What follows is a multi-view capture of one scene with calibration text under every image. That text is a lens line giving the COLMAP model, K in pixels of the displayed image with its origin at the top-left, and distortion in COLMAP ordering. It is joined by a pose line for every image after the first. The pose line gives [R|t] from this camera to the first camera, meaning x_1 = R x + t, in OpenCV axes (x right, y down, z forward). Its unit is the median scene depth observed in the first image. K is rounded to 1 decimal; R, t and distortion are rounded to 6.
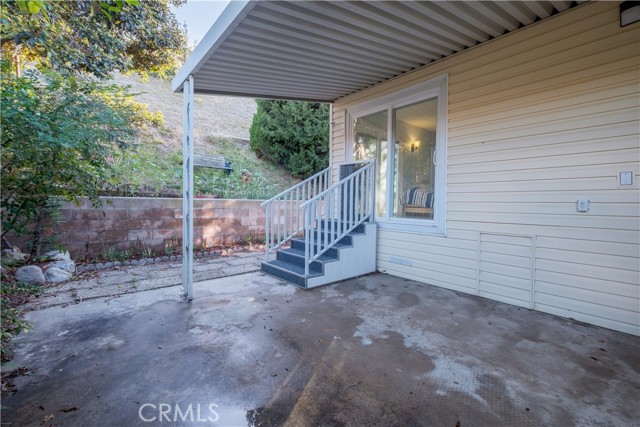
lens RADIAL K [[281.1, 0, 315.3], [0, 281.1, 209.2], [0, 0, 1]] dist [-0.003583, -0.000271]
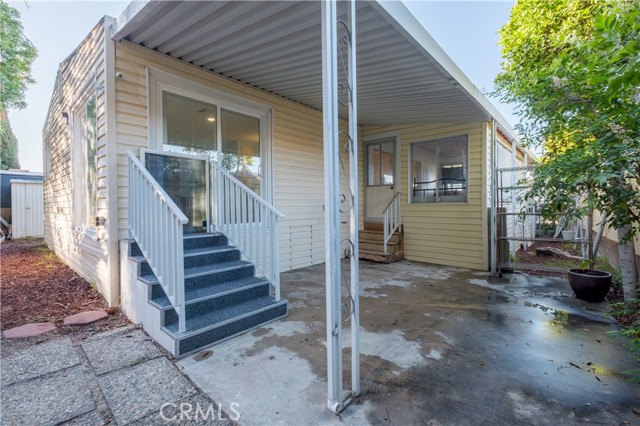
lens RADIAL K [[281.1, 0, 315.3], [0, 281.1, 208.7], [0, 0, 1]] dist [-0.003583, -0.000271]
pose [[-0.137502, -0.026260, 0.990153, -0.993814], [0.026394, 0.999196, 0.030166, -0.061968], [-0.990150, 0.030282, -0.136698, 1.177754]]
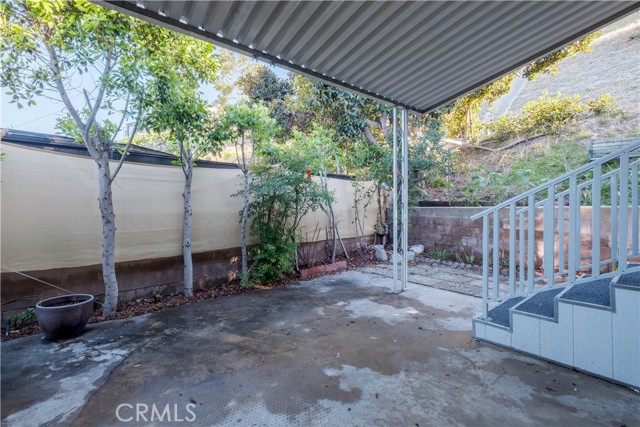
lens RADIAL K [[281.1, 0, 315.3], [0, 281.1, 209.2], [0, 0, 1]] dist [-0.003583, -0.000271]
pose [[-0.034993, -0.010763, -0.999330, 0.788264], [-0.016189, 0.999817, -0.010202, -0.020295], [0.999256, 0.015821, -0.035160, 0.718980]]
